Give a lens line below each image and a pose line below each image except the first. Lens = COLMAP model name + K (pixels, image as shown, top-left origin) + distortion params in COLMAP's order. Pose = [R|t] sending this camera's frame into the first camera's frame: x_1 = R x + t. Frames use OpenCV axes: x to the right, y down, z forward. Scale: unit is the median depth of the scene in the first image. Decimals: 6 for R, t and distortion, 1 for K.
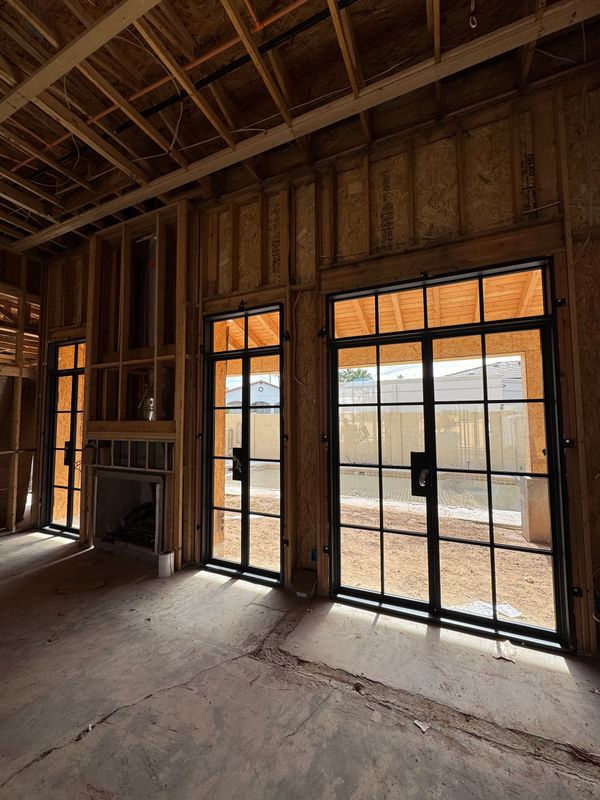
lens RADIAL K [[318.7, 0, 299.7], [0, 318.7, 399.6], [0, 0, 1]] dist [-0.000636, 0.001068]
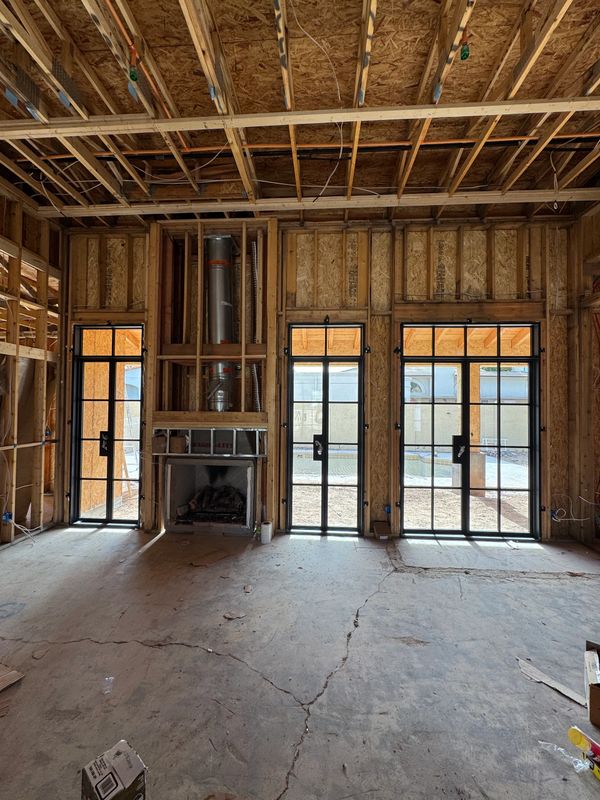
lens RADIAL K [[318.7, 0, 298.6], [0, 318.7, 400.6], [0, 0, 1]] dist [-0.000636, 0.001068]
pose [[0.935291, 0.022088, 0.353191, -0.841342], [-0.037837, 0.998571, 0.037747, -0.029941], [-0.351852, -0.048668, 0.934789, -0.151206]]
